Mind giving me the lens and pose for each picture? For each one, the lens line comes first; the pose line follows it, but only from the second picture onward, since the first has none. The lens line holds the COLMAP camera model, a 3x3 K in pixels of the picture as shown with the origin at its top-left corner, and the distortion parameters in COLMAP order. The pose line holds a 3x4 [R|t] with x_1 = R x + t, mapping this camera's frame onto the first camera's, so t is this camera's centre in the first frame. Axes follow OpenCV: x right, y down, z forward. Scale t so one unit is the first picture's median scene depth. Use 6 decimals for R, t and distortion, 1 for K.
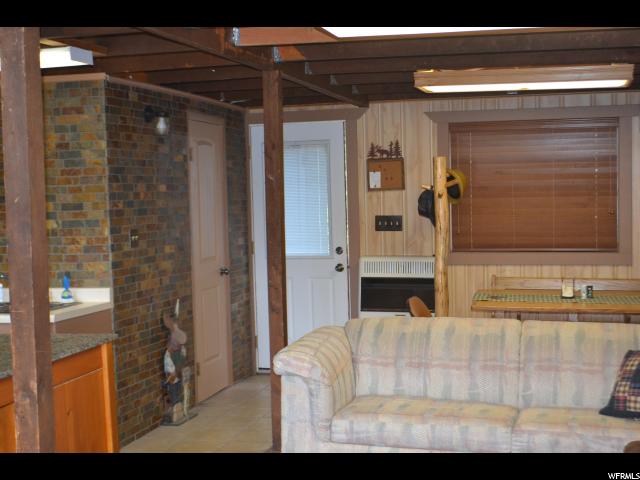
lens RADIAL K [[989.9, 0, 321.2], [0, 989.9, 238.2], [0, 0, 1]] dist [0.008657, 0.000000]
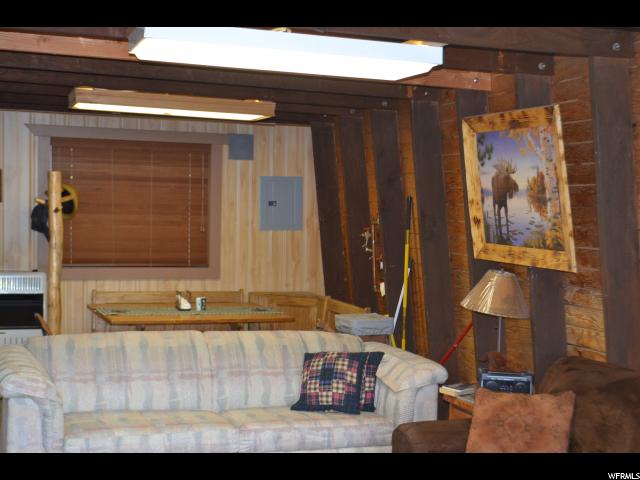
lens RADIAL K [[989.9, 0, 320.5], [0, 989.9, 244.6], [0, 0, 1]] dist [0.008657, 0.000000]
pose [[0.810400, 0.012377, 0.585746, -0.330336], [-0.008614, 0.999920, -0.009210, -0.002576], [-0.585813, 0.002418, 0.810443, 0.050942]]
